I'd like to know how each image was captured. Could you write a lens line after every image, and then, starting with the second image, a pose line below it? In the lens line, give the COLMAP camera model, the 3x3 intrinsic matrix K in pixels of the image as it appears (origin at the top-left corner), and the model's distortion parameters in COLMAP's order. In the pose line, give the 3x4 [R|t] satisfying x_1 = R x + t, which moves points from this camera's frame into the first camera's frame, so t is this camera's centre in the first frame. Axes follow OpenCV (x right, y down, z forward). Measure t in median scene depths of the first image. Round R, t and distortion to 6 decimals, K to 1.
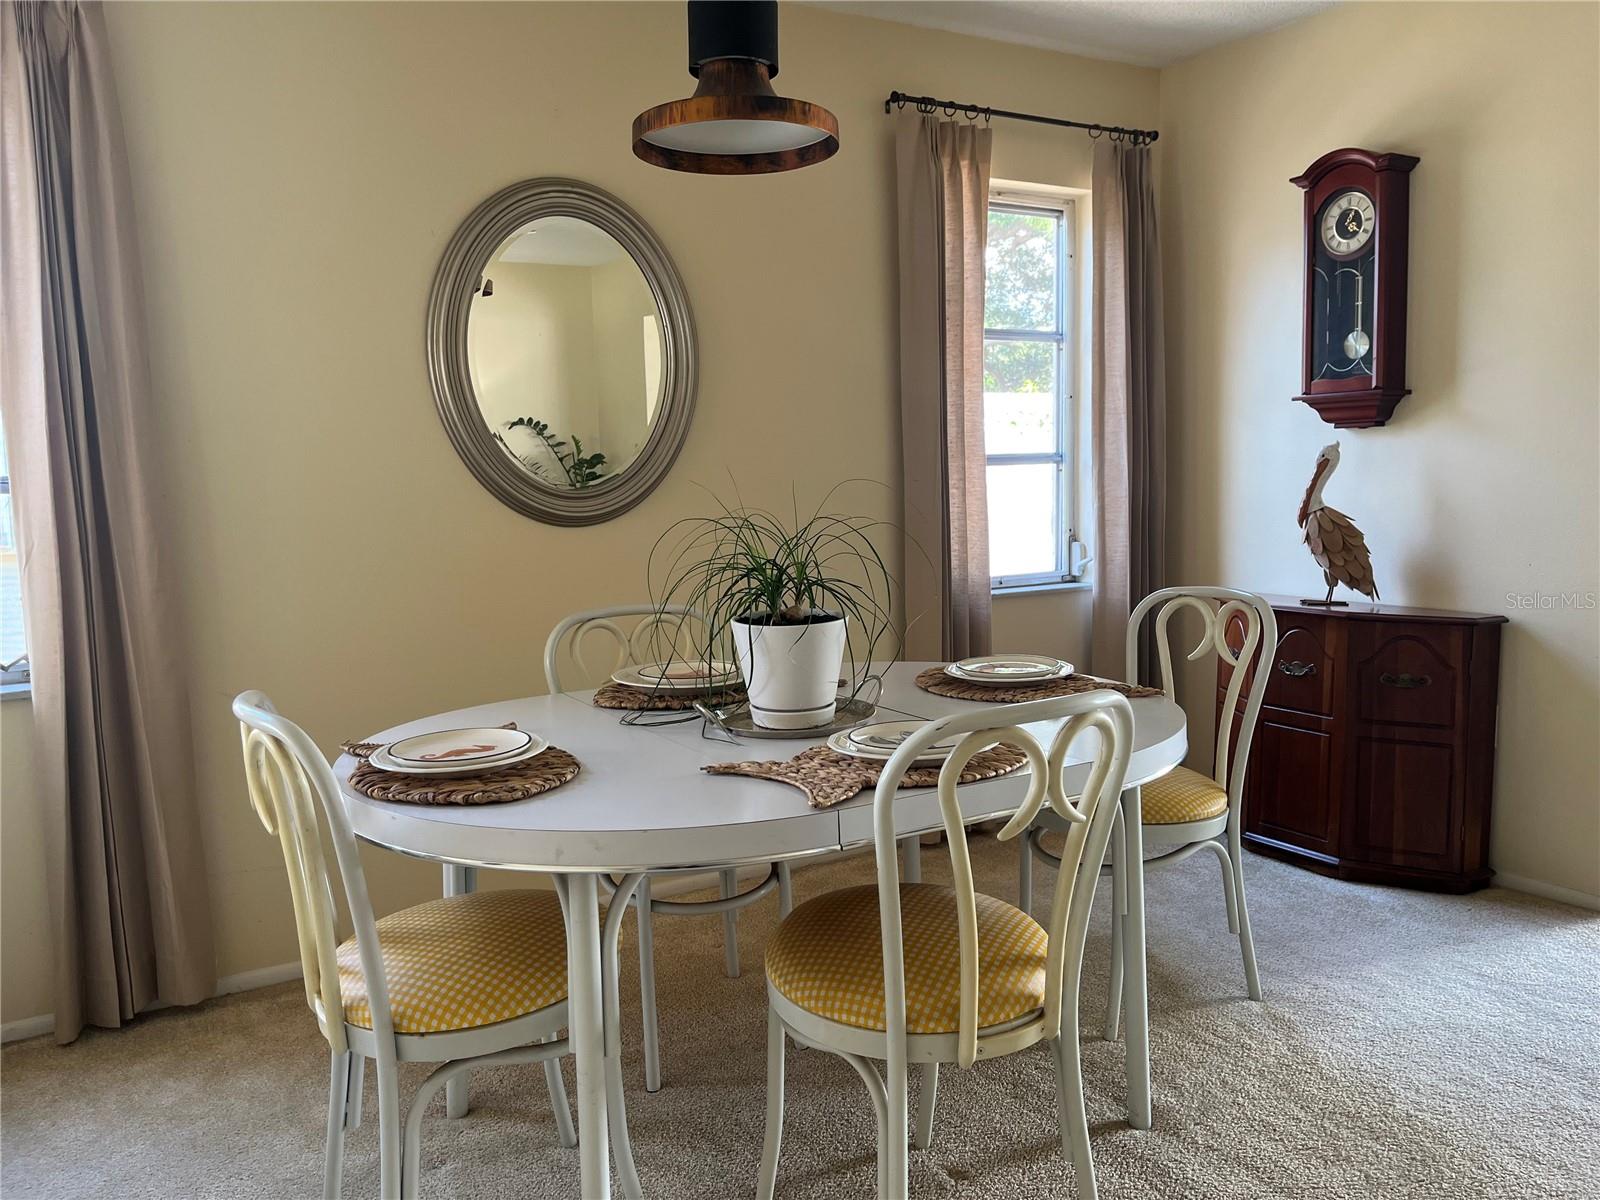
lens RADIAL K [[1215.4, 0, 802.3], [0, 1215.4, 601.4], [0, 0, 1]] dist [0.068715, -0.101179]
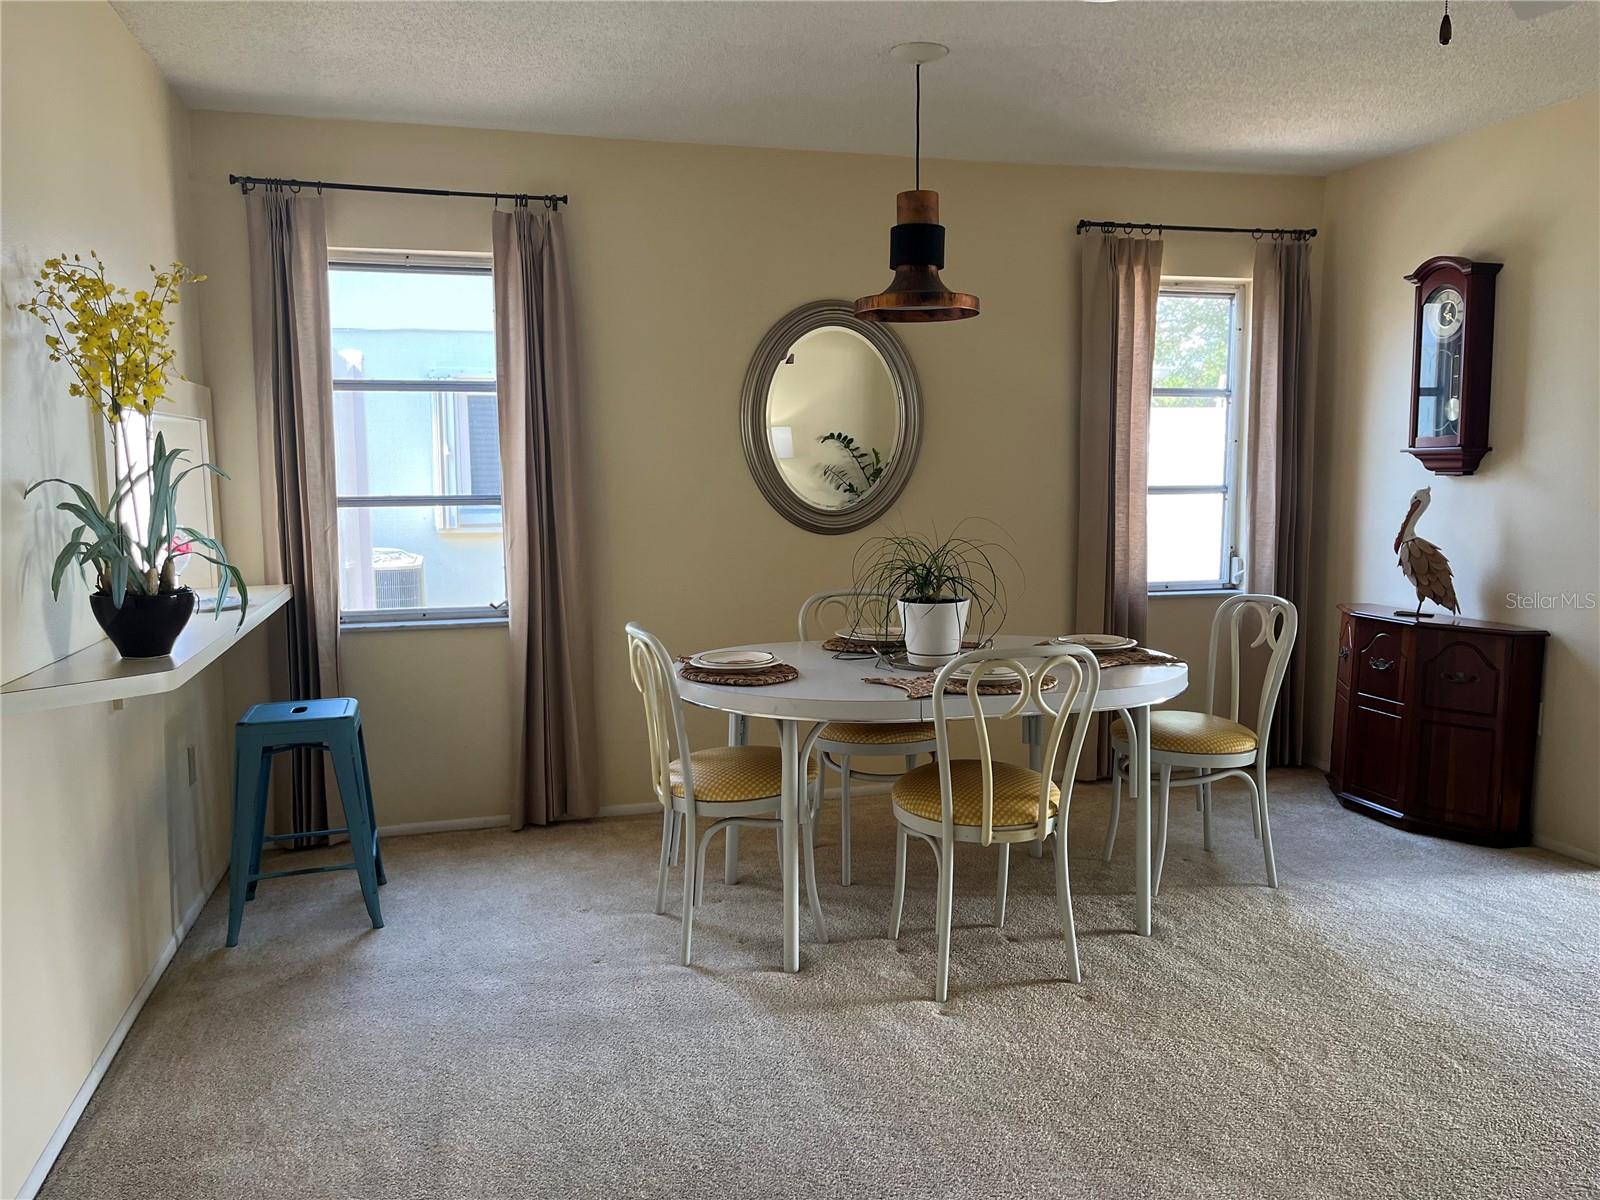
lens RADIAL K [[1276.0, 0, 800.0], [0, 1276.0, 600.0], [0, 0, 1]] dist [0.143354, -0.274568]
pose [[0.961895, 0.049215, -0.268955, 0.185560], [-0.048207, 0.998784, 0.010354, 0.003340], [0.269137, 0.003006, 0.963097, -0.471334]]
